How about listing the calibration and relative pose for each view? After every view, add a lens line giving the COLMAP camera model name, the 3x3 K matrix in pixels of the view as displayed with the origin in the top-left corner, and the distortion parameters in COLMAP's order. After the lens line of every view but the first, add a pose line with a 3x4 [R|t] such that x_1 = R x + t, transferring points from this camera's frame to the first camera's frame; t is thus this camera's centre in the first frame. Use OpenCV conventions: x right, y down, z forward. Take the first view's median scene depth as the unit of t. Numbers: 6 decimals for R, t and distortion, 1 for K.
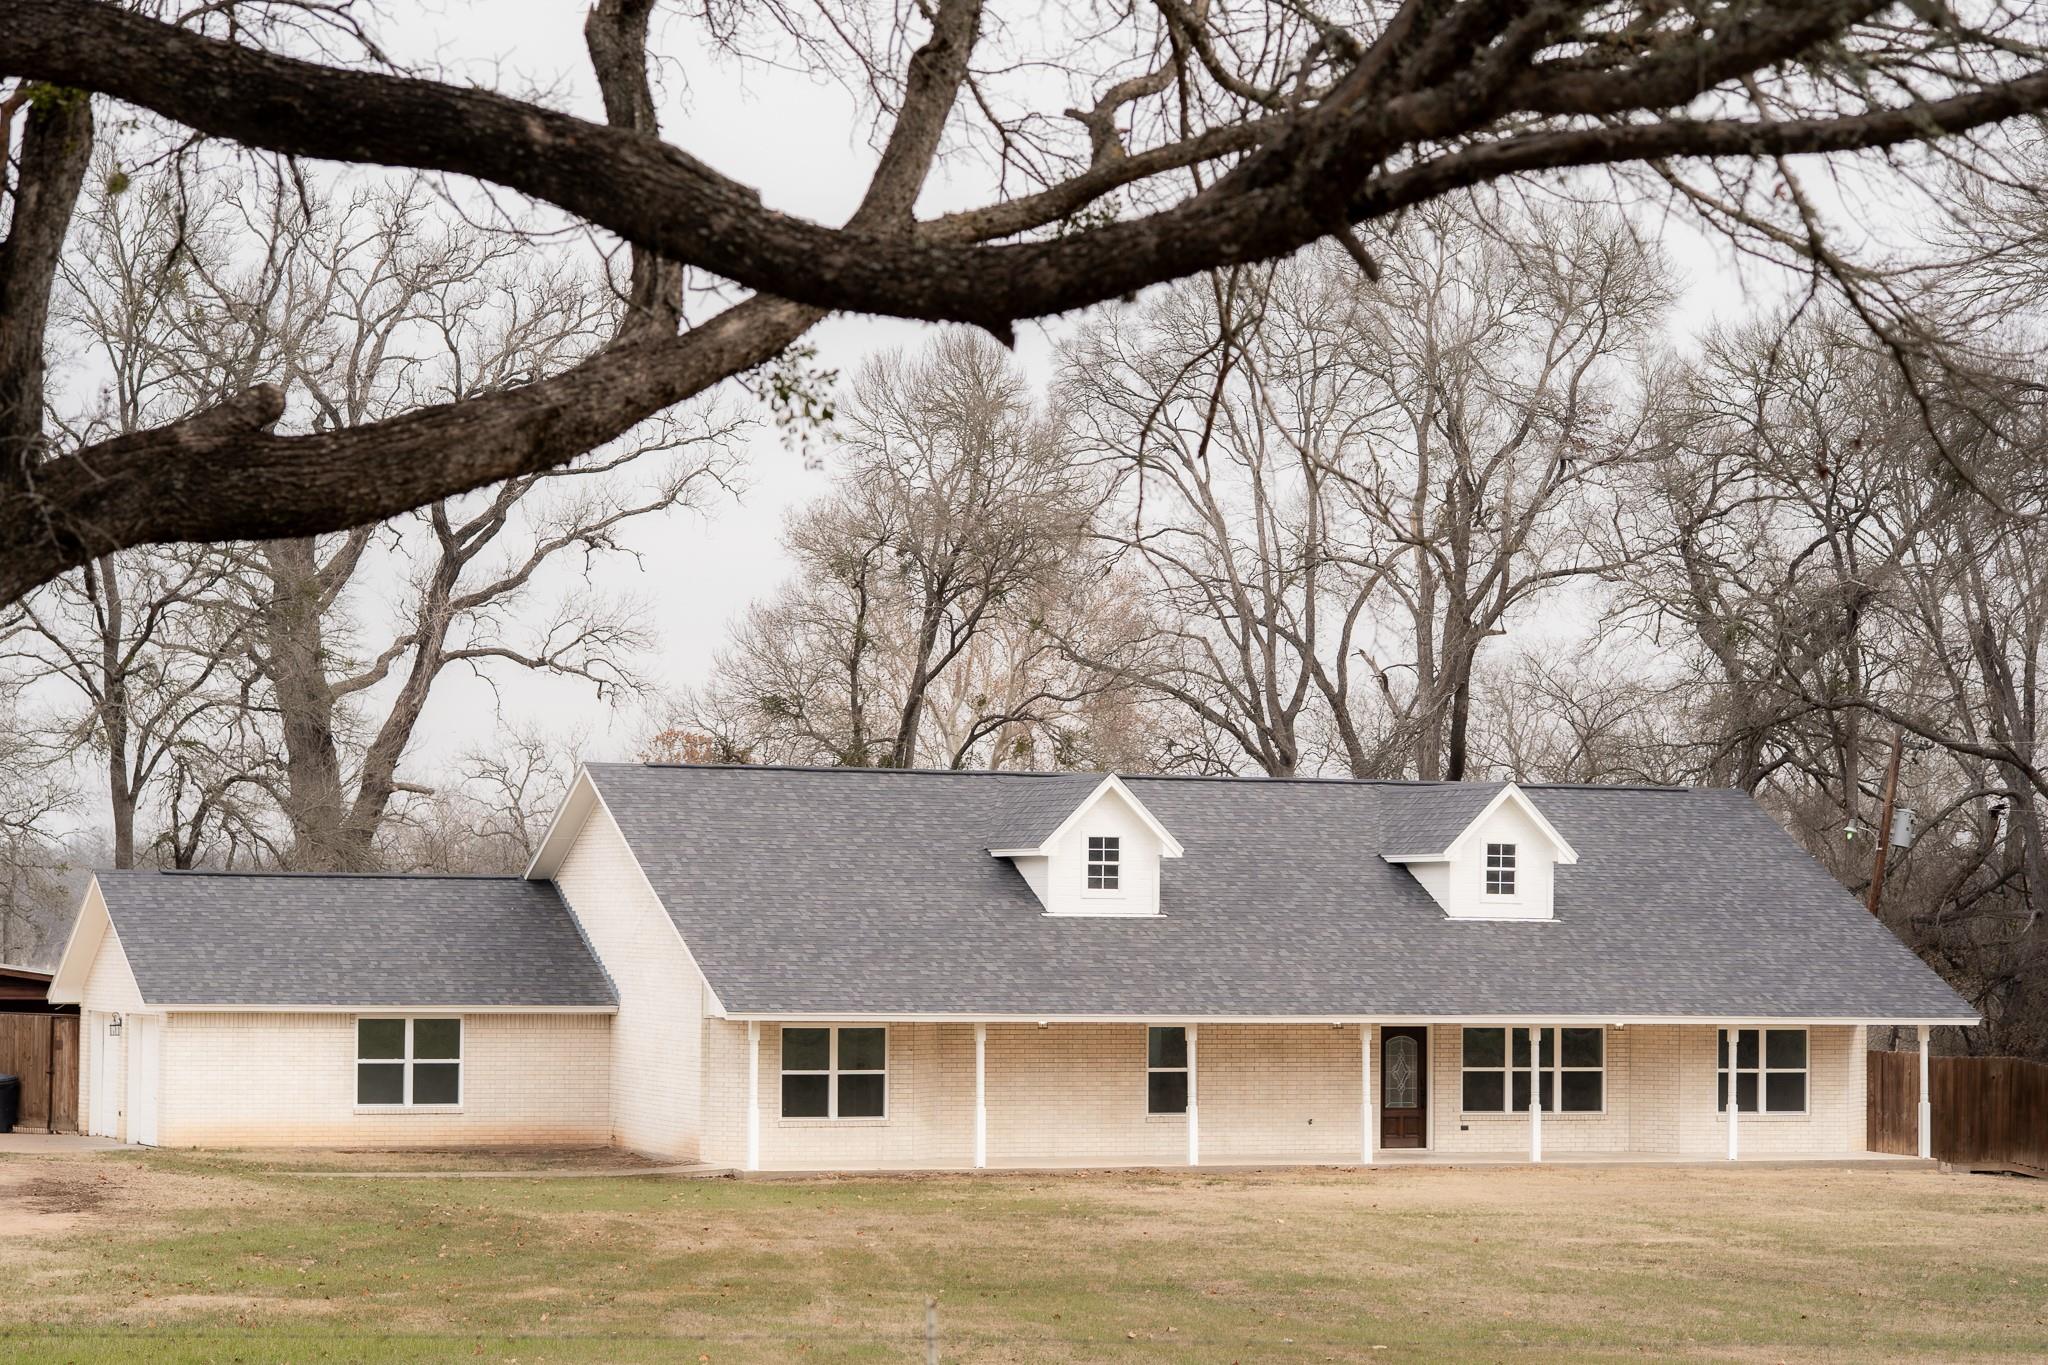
lens RADIAL K [[4888.0, 0, 1024.9], [0, 4888.0, 683.0], [0, 0, 1]] dist [0.012285, 0.000000]
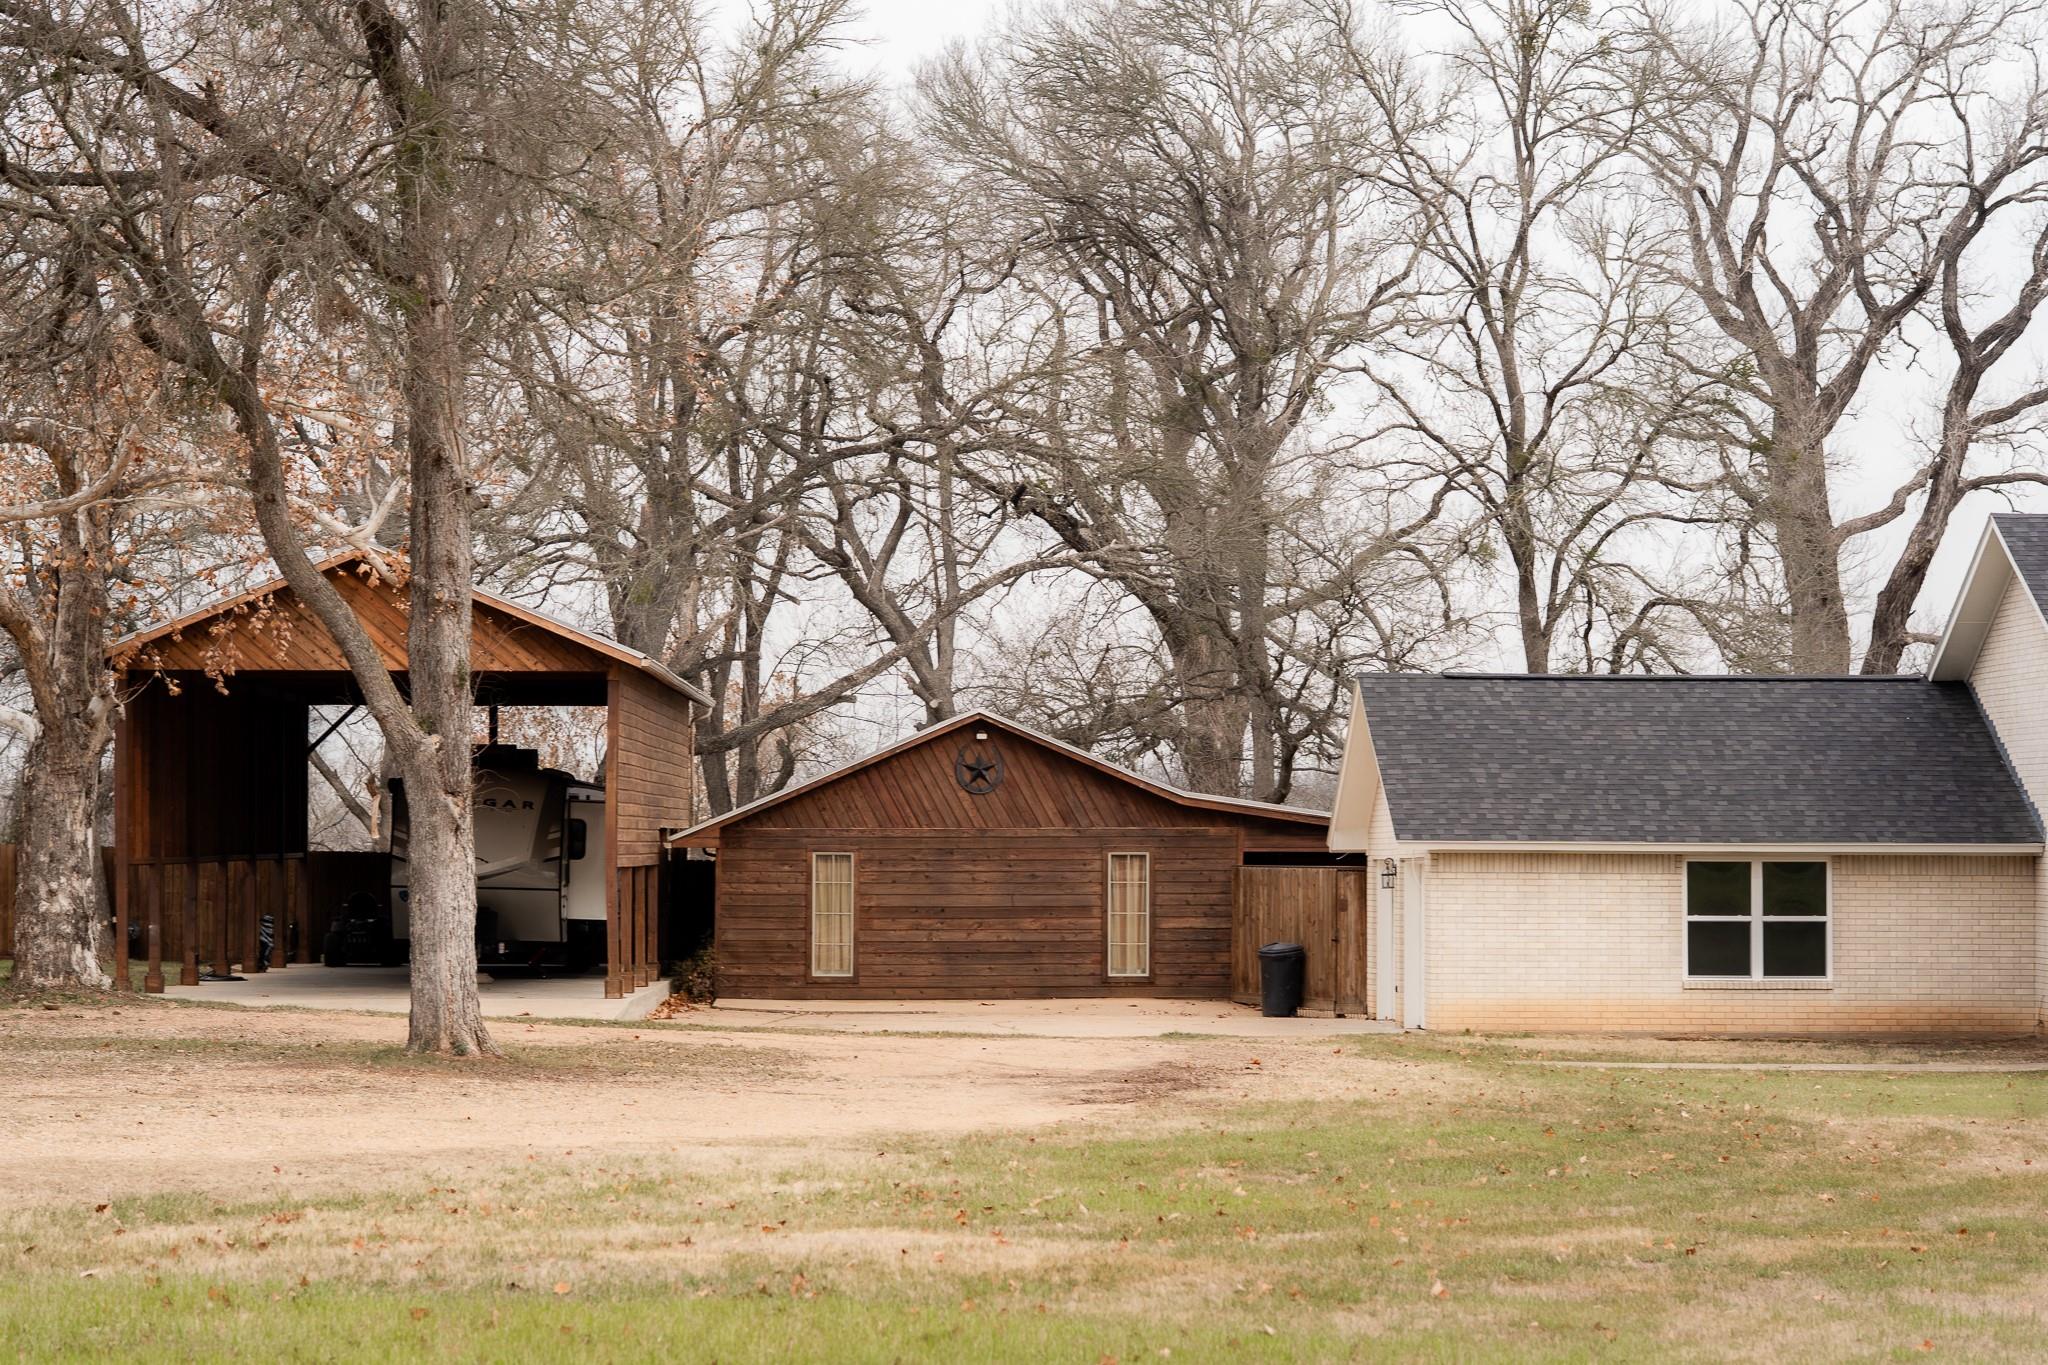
lens RADIAL K [[4888.0, 0, 1023.6], [0, 4888.0, 678.6], [0, 0, 1]] dist [0.012285, 0.000000]
pose [[0.943509, -0.017880, -0.330863, 0.014240], [0.022392, 0.999701, 0.009831, 0.028309], [0.330589, -0.016684, 0.943627, 0.238648]]
